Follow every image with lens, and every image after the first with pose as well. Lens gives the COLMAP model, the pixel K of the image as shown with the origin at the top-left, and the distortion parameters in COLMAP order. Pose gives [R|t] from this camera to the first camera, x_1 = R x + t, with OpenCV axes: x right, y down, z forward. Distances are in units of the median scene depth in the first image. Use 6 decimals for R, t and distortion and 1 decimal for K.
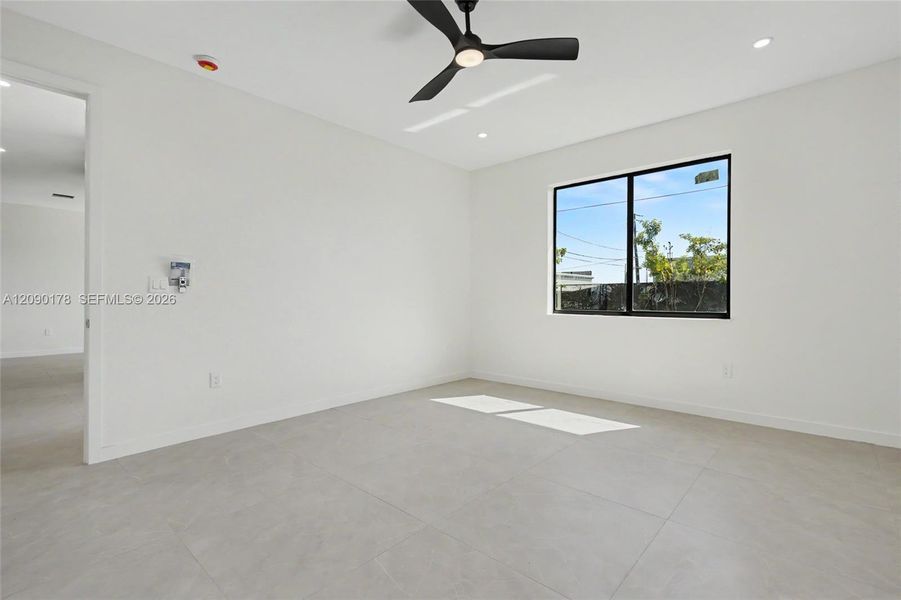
lens RADIAL K [[414.6, 0, 454.0], [0, 414.6, 296.7], [0, 0, 1]] dist [0.000691, -0.000217]
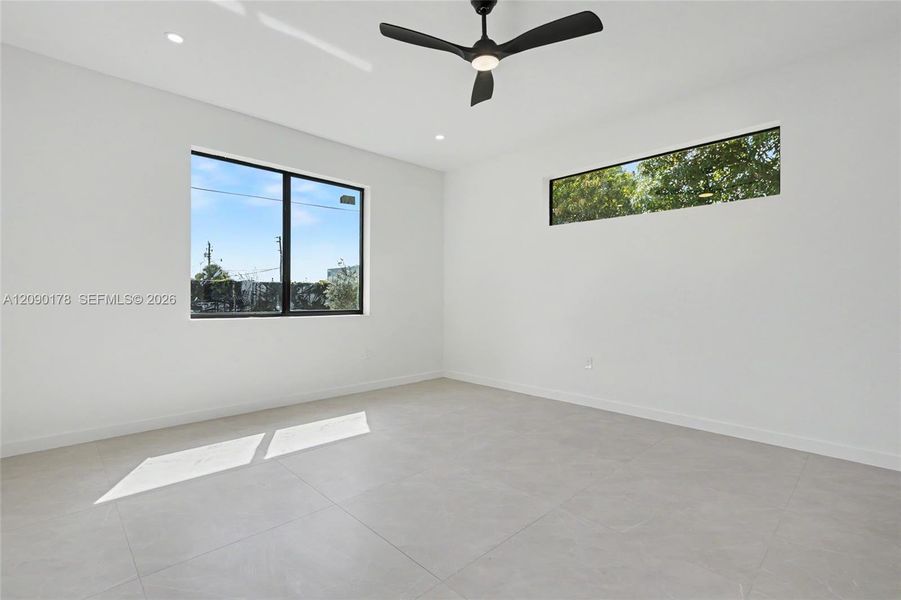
lens RADIAL K [[414.6, 0, 454.0], [0, 414.6, 296.7], [0, 0, 1]] dist [0.000691, -0.000217]
pose [[0.086746, 0.009267, 0.996187, -0.523255], [-0.000133, 0.999957, -0.009290, 0.009093], [-0.996230, 0.000673, 0.086744, 0.517087]]
